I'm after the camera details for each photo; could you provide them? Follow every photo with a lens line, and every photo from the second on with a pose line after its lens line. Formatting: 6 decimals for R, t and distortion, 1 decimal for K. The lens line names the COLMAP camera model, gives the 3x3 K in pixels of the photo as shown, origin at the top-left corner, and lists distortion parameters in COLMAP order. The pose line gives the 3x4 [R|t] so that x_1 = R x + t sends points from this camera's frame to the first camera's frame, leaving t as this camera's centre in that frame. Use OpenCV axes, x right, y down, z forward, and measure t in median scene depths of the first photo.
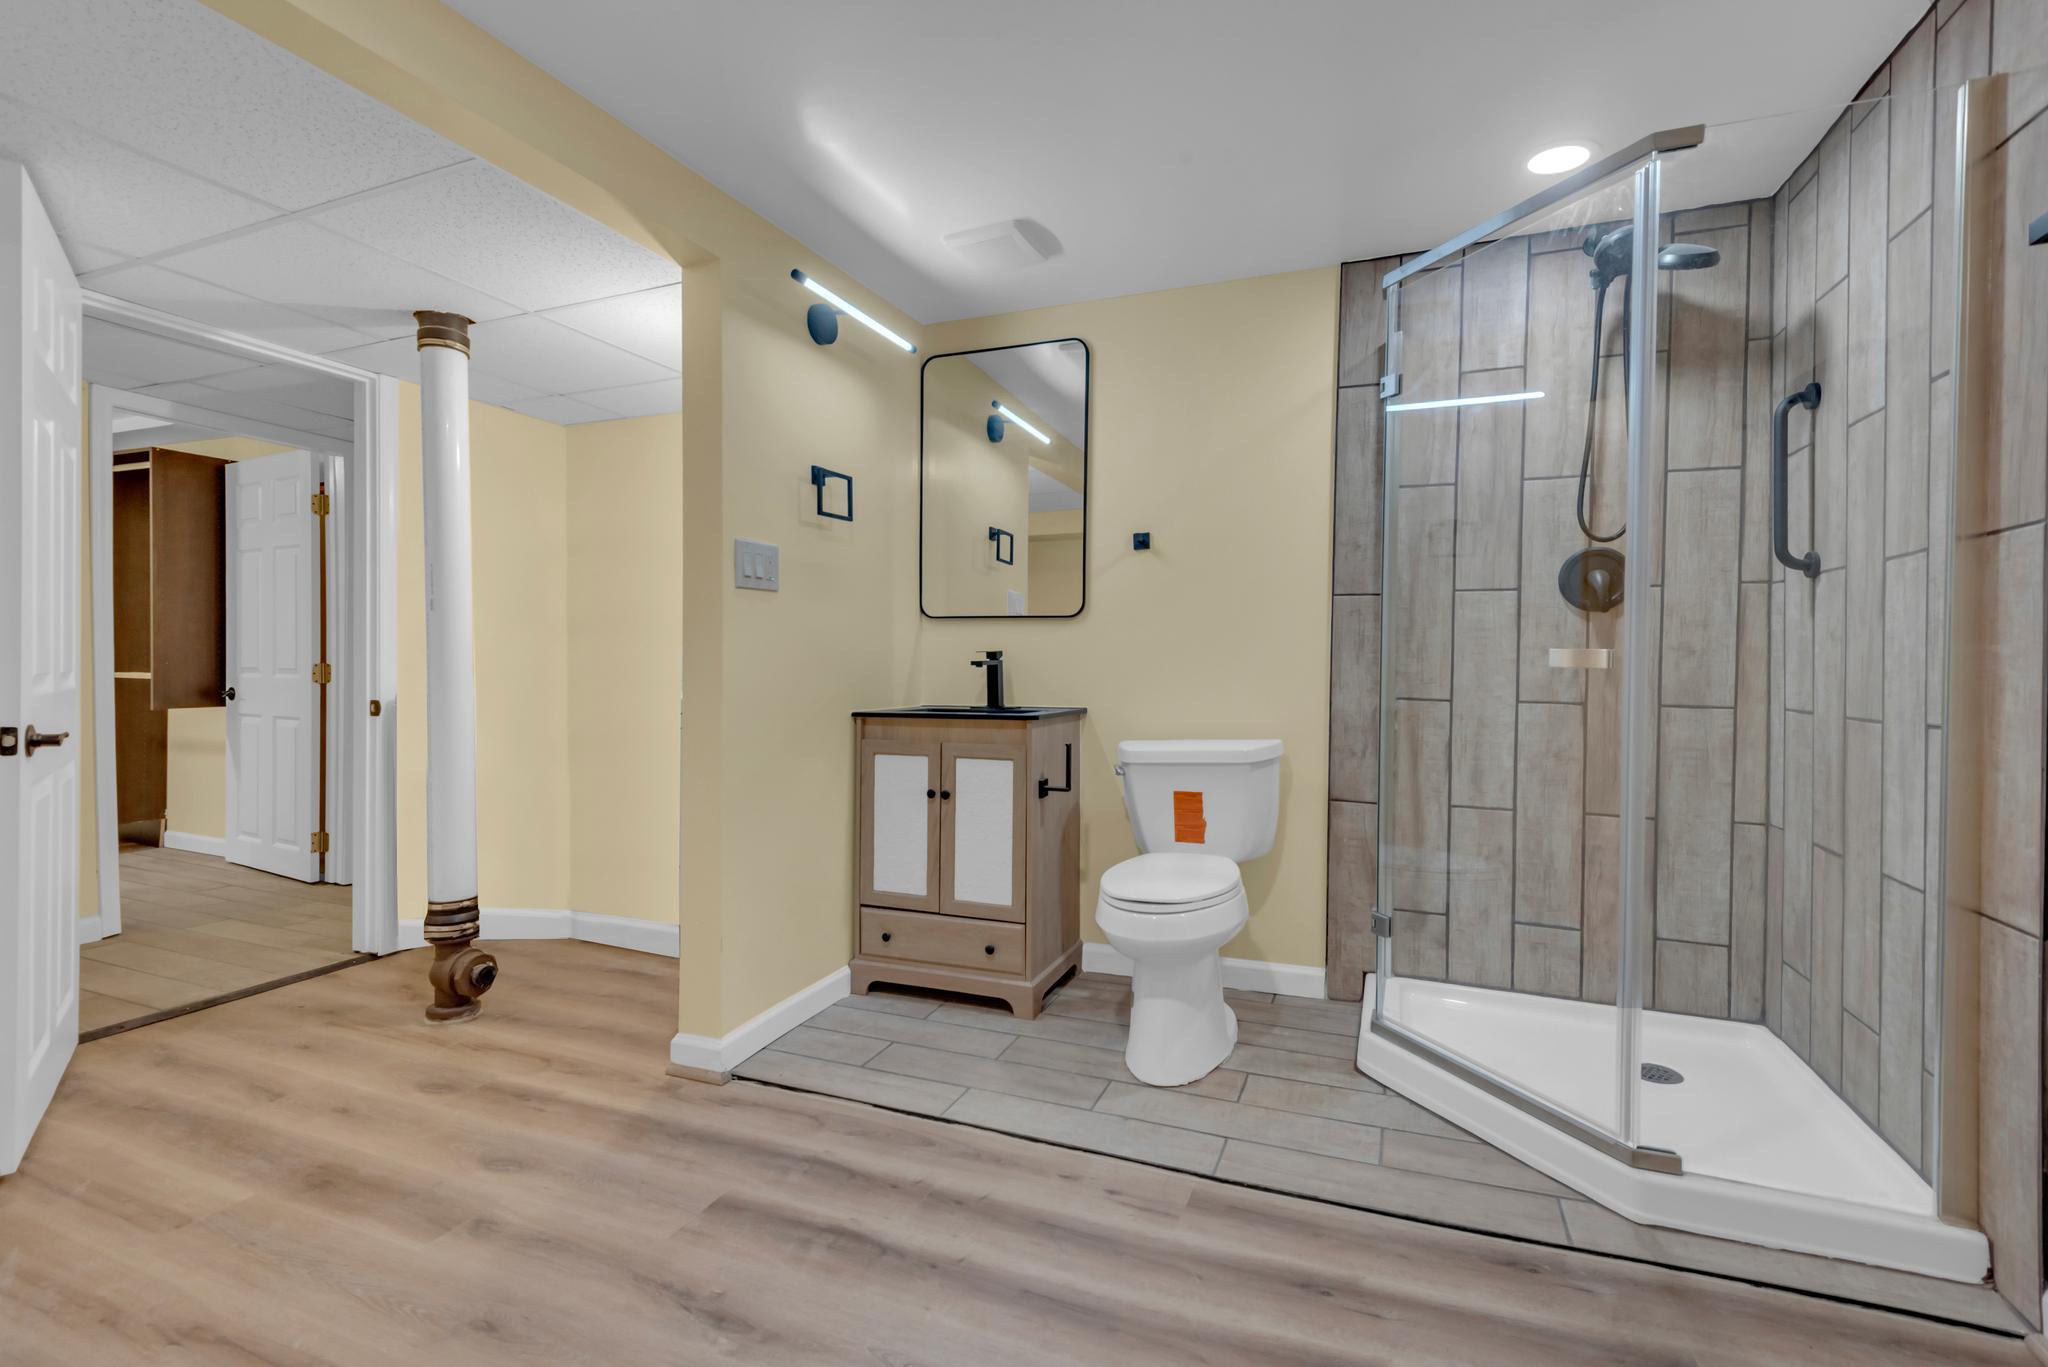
lens RADIAL K [[920.5, 0, 1029.9], [0, 920.5, 670.4], [0, 0, 1]] dist [0.026003, -0.014397]
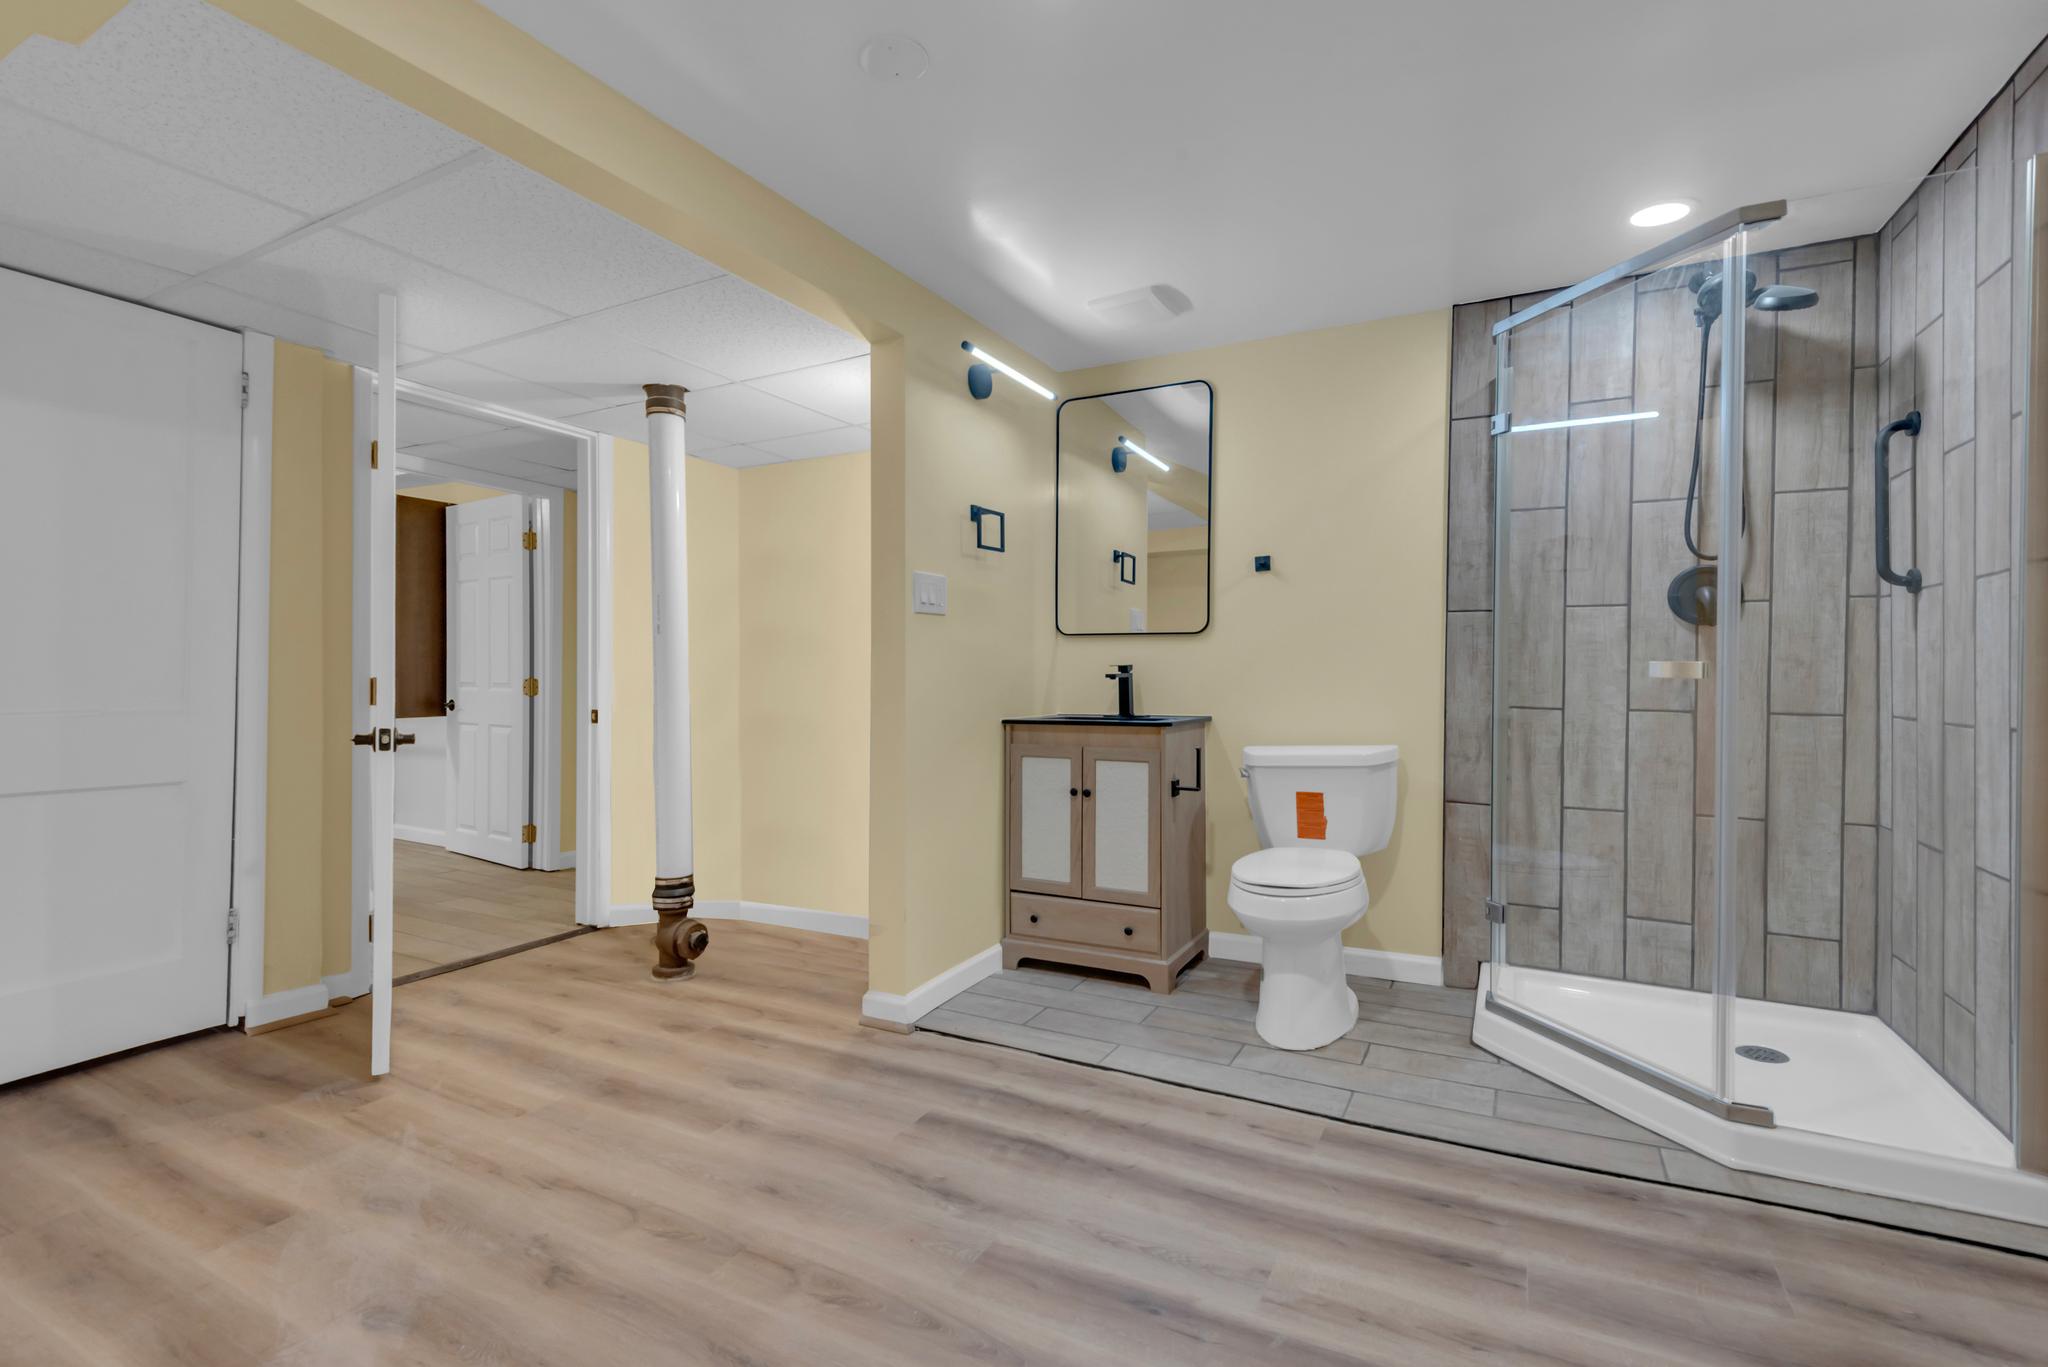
lens RADIAL K [[942.2, 0, 1015.0], [0, 942.2, 677.9], [0, 0, 1]] dist [0.024496, -0.013889]
pose [[0.994037, -0.004135, -0.108965, -0.061123], [0.003612, 0.999981, -0.004989, -0.000409], [0.108984, 0.004565, 0.994033, -0.177993]]
